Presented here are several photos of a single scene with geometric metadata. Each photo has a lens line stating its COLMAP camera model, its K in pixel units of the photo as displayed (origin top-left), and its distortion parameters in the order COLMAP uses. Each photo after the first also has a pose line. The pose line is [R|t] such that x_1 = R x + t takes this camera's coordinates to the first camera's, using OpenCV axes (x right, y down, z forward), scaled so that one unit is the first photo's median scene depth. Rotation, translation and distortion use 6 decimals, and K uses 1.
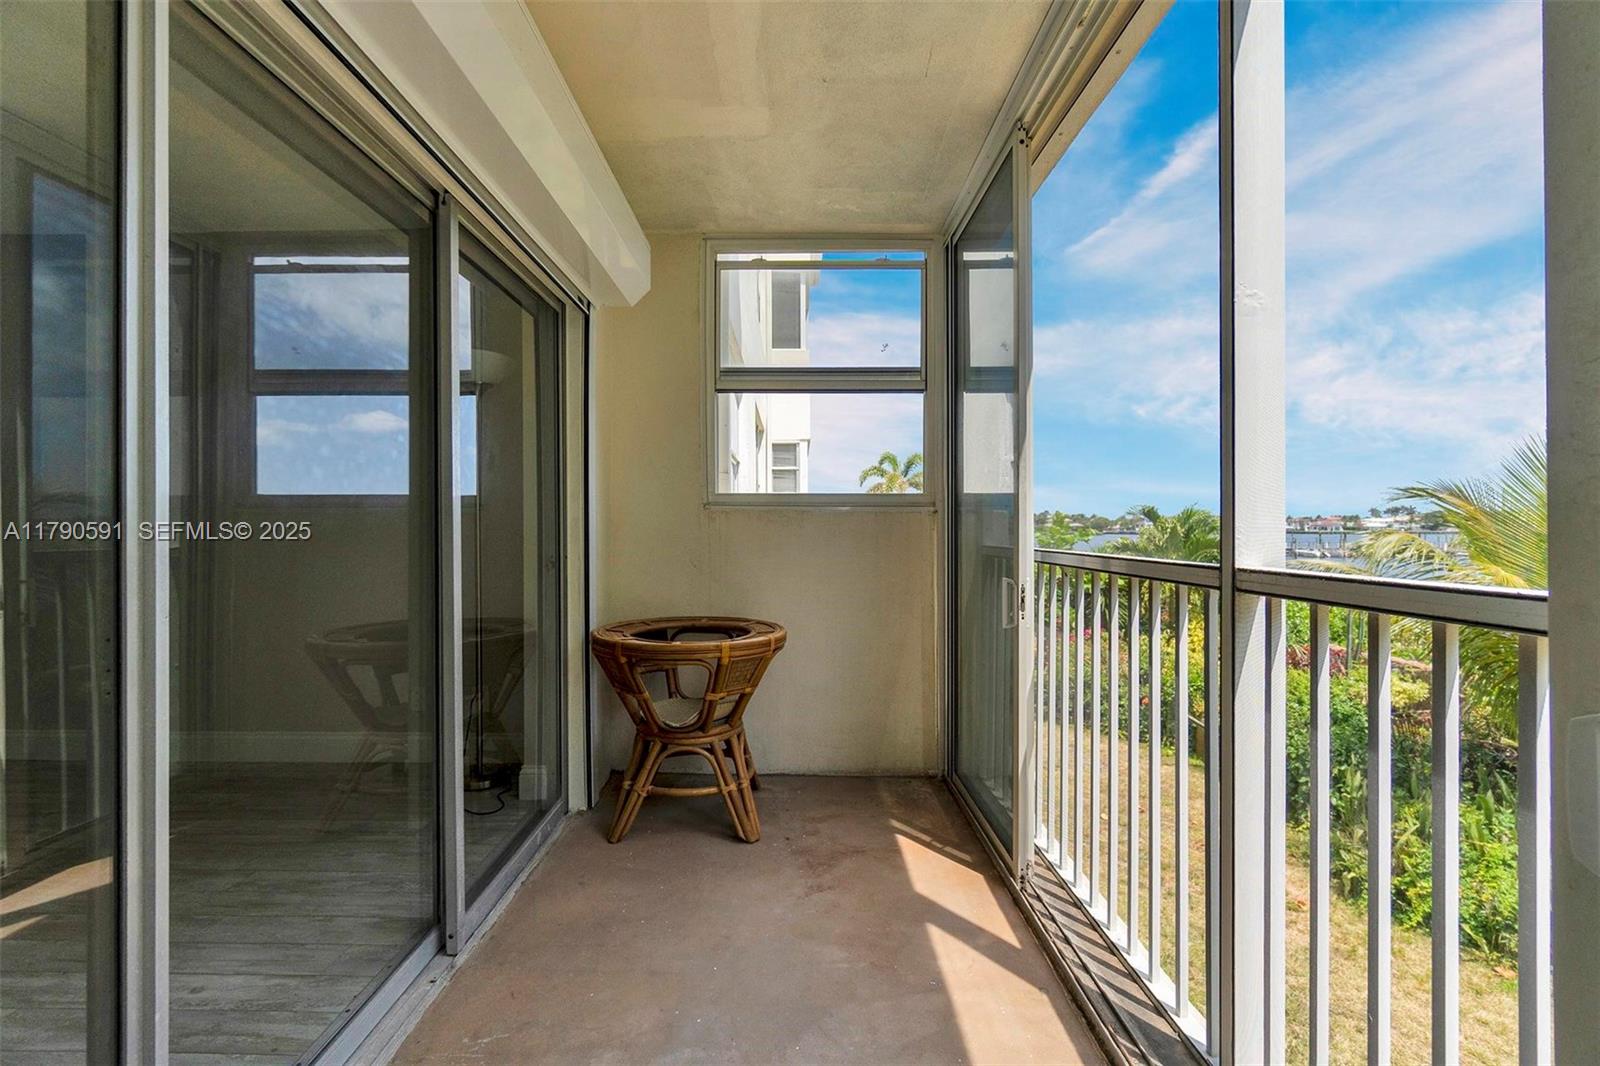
lens RADIAL K [[697.8, 0, 797.9], [0, 697.8, 521.5], [0, 0, 1]] dist [-0.007349, 0.002770]
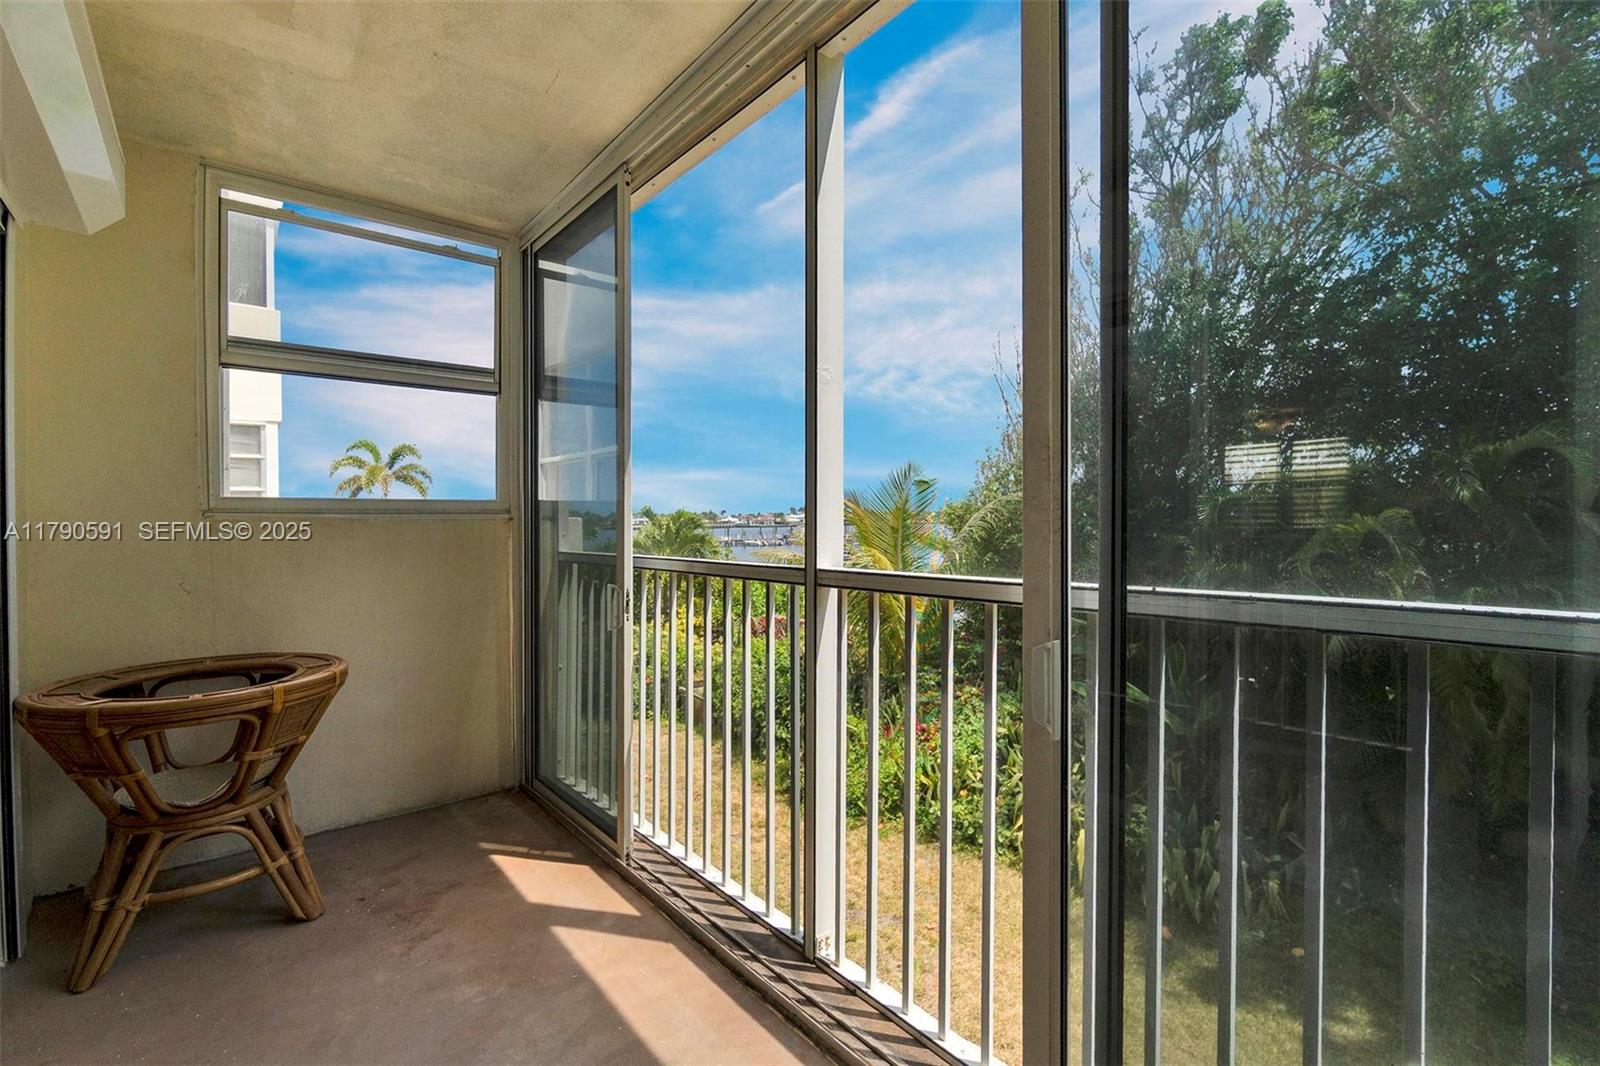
lens RADIAL K [[697.8, 0, 799.7], [0, 697.8, 526.8], [0, 0, 1]] dist [-0.007349, 0.002770]
pose [[0.762057, -0.013077, 0.647378, -0.152064], [0.004212, 0.999875, 0.015238, -0.019624], [-0.647496, -0.008885, 0.762017, -0.008627]]
